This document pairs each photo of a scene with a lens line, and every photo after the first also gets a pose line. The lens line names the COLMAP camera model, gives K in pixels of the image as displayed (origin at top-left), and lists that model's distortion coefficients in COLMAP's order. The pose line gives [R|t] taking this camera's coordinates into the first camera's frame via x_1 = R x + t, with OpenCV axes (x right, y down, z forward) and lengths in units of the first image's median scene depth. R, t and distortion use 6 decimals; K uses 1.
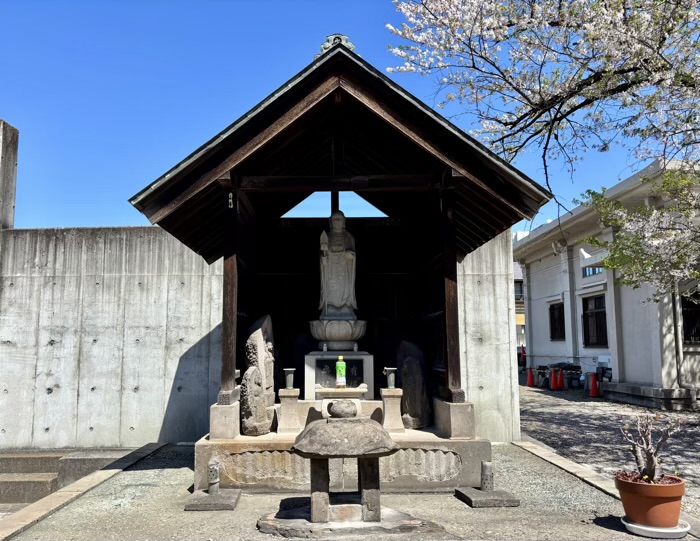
lens RADIAL K [[551.7, 0, 350.0], [0, 551.7, 270.5], [0, 0, 1]] dist [0.008544, 0.000928]
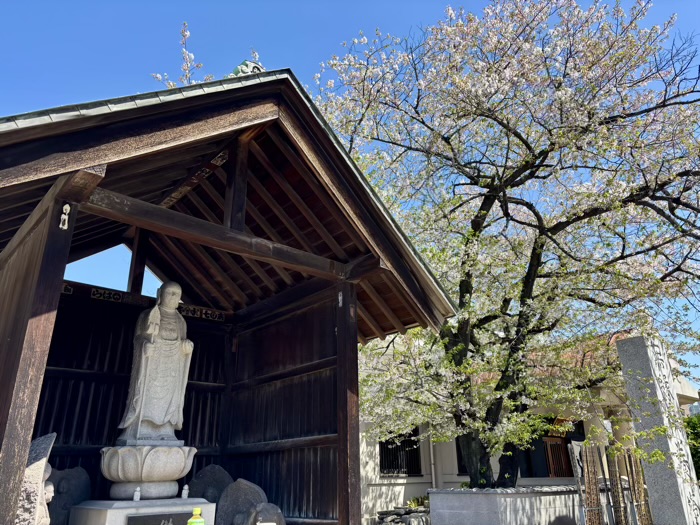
lens RADIAL K [[512.4, 0, 350.0], [0, 512.4, 262.5], [0, 0, 1]] dist [0.046936, -0.061581]
pose [[0.739965, 0.246940, 0.625677, -0.318034], [-0.066671, 0.952520, -0.297088, 0.055757], [-0.669333, 0.178120, 0.721296, 0.426989]]
